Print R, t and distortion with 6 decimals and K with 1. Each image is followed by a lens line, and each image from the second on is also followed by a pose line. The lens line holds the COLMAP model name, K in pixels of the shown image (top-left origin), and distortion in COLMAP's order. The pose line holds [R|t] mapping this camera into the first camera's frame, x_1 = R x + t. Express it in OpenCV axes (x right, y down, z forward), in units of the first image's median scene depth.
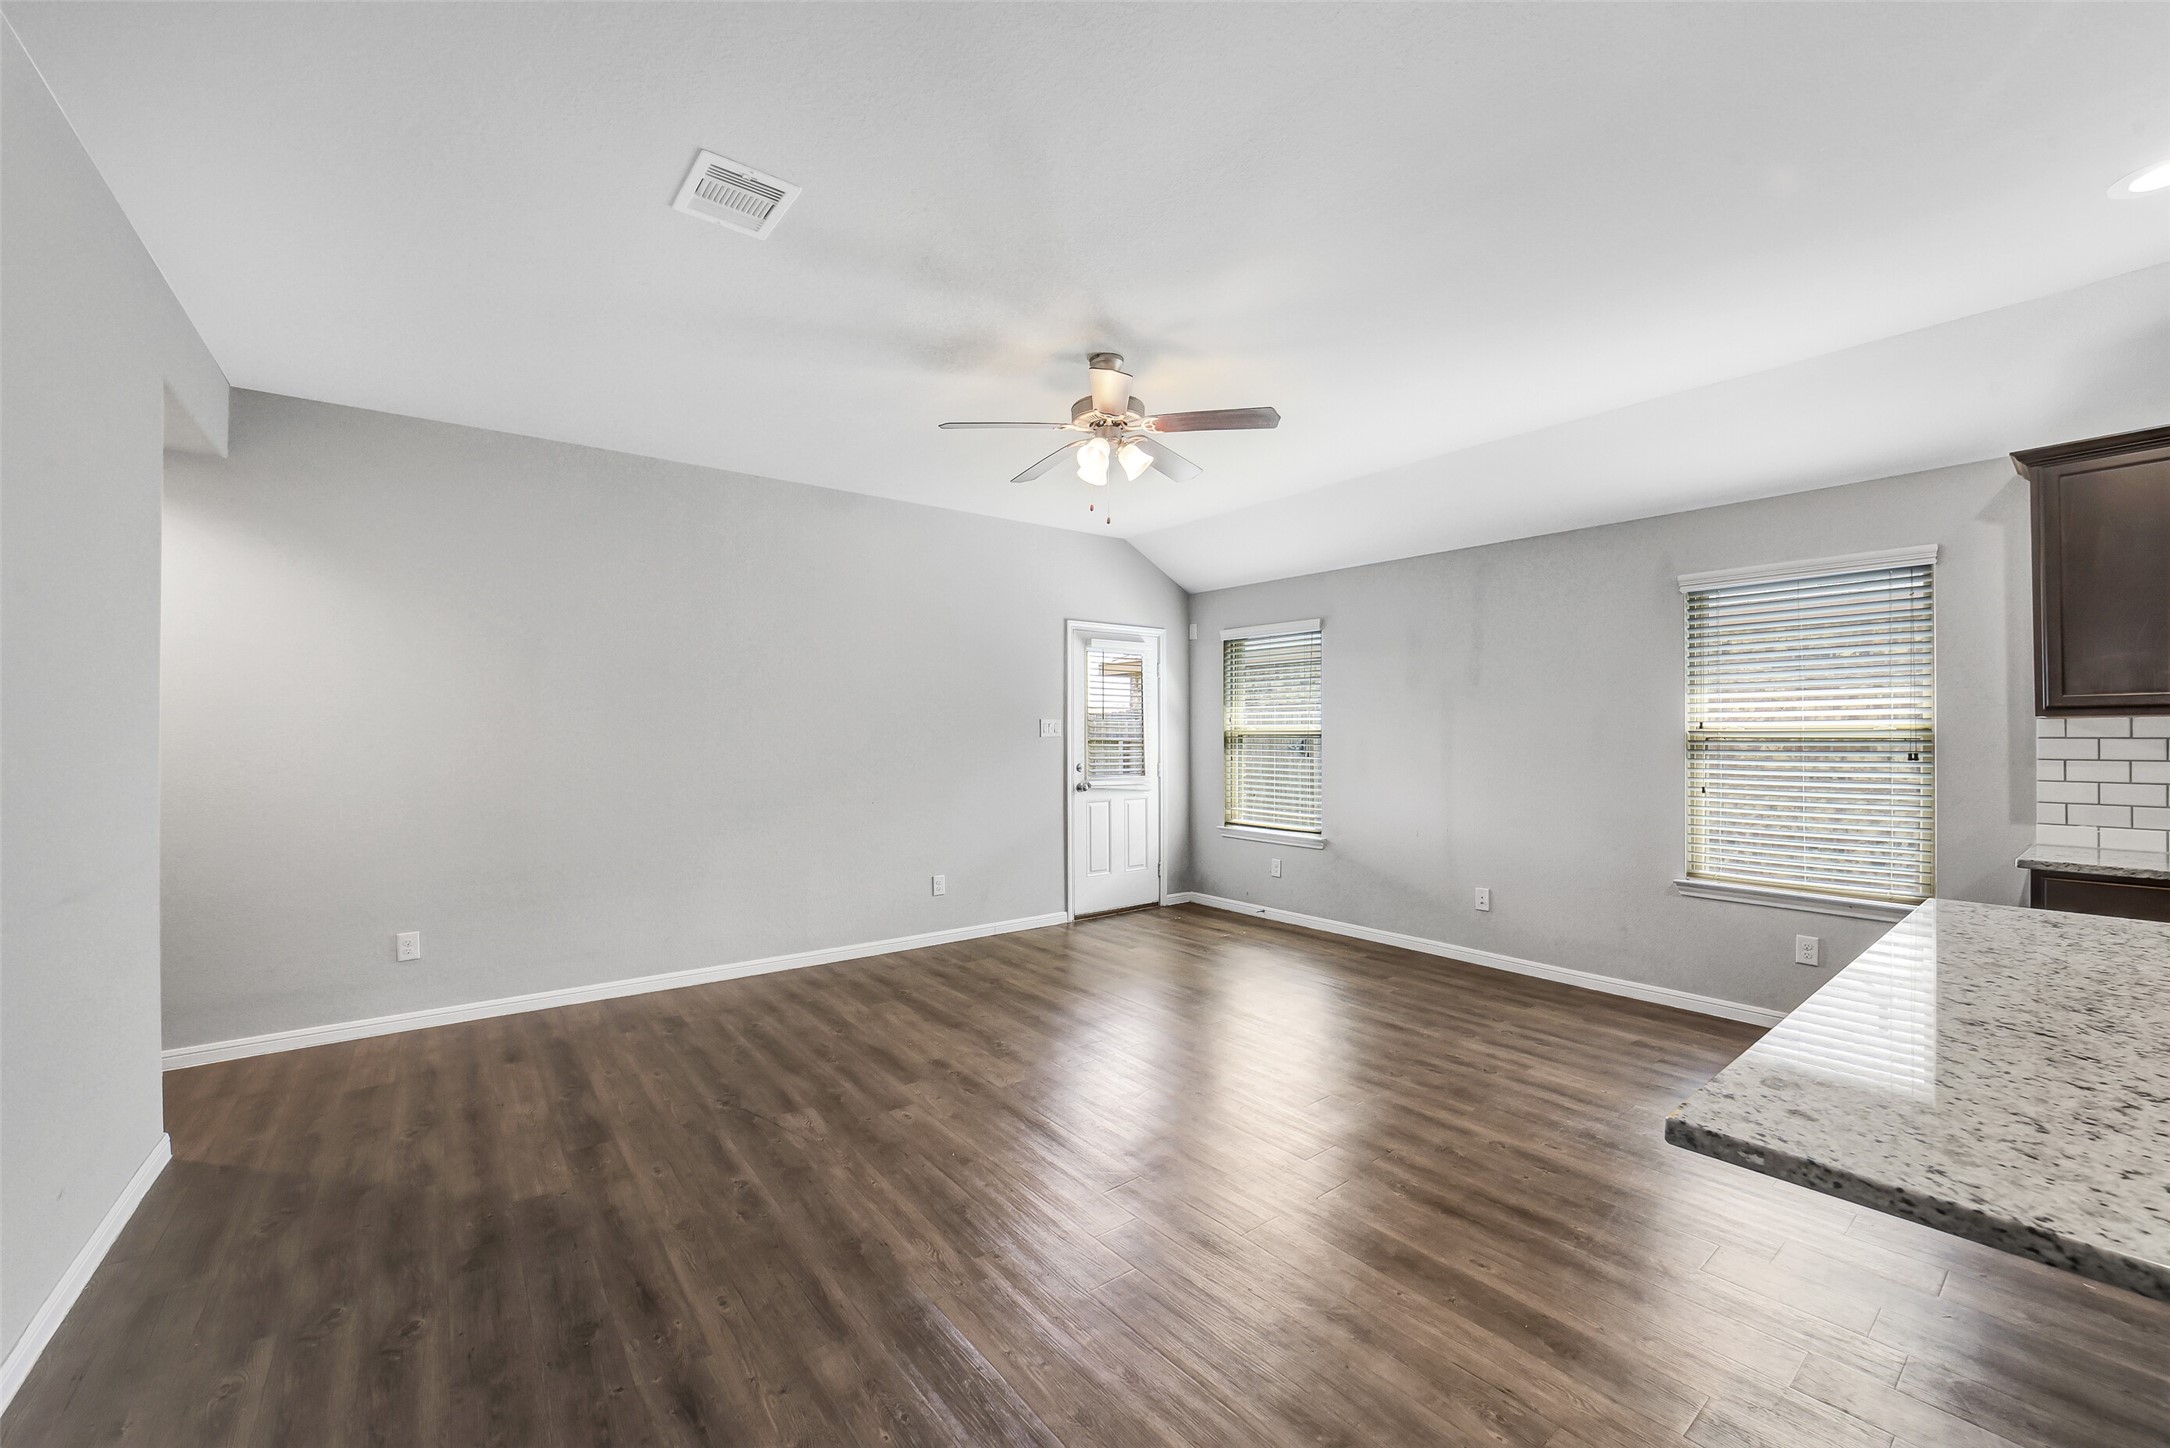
lens RADIAL K [[866.9, 0, 1076.8], [0, 866.9, 724.5], [0, 0, 1]] dist [-0.025083, 0.000447]
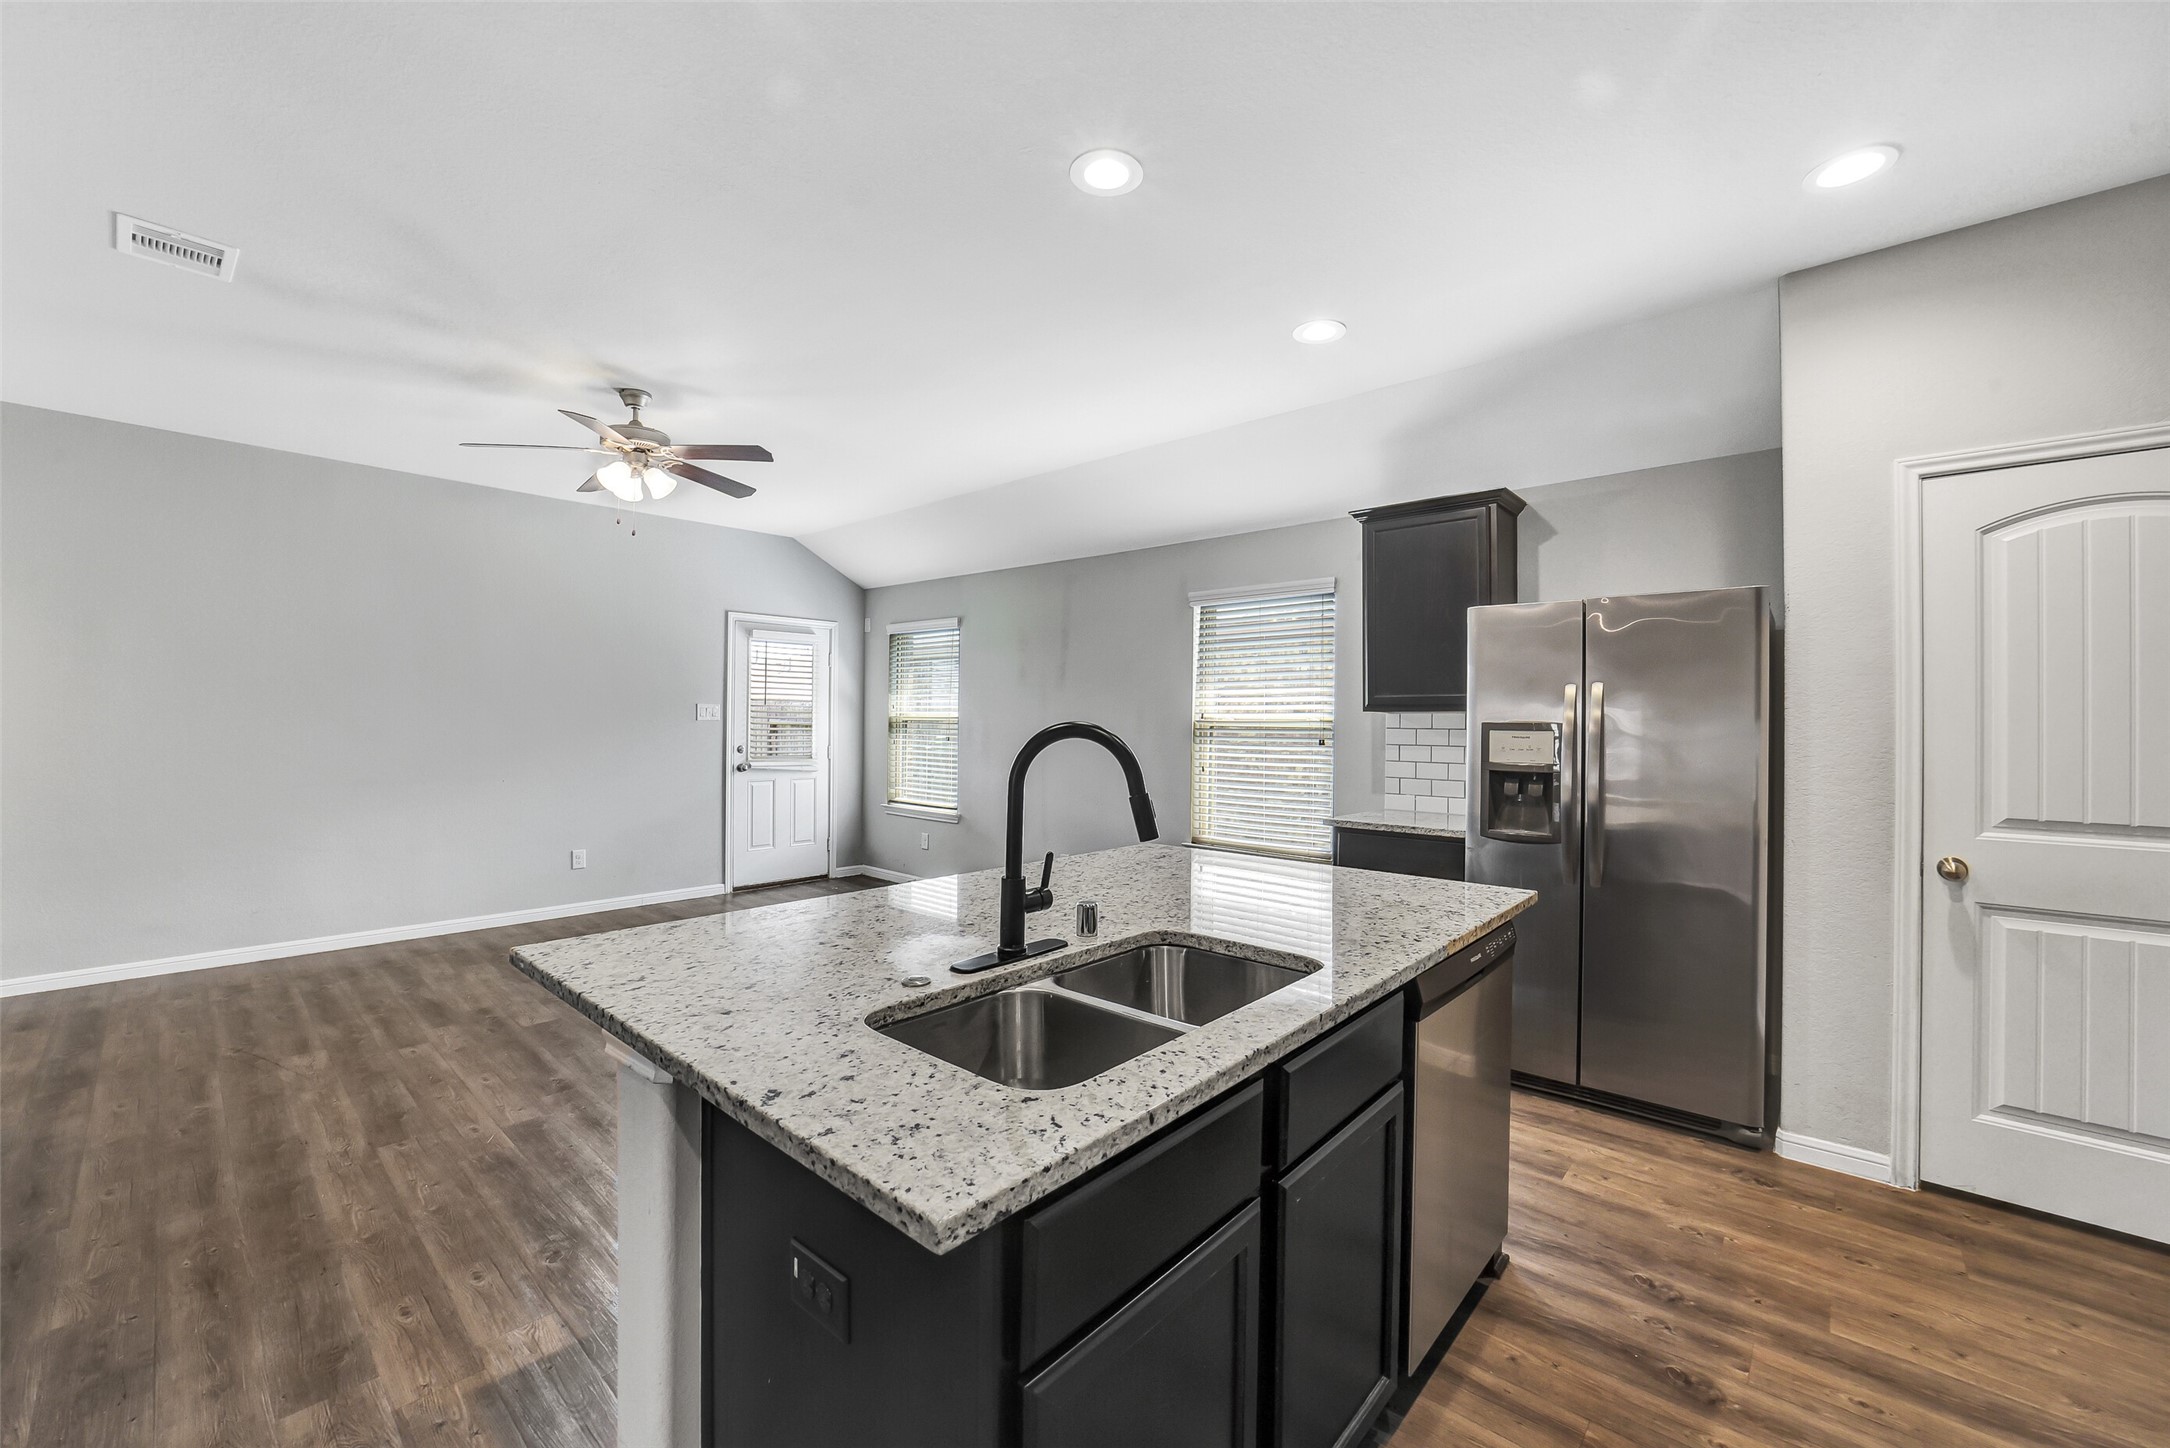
lens RADIAL K [[872.9, 0, 1088.7], [0, 872.9, 713.3], [0, 0, 1]] dist [-0.027513, 0.007618]
pose [[0.983940, 0.011294, 0.178143, 0.277089], [-0.011827, 0.999928, 0.001929, -0.002714], [-0.178109, -0.004005, 0.984003, -0.158692]]
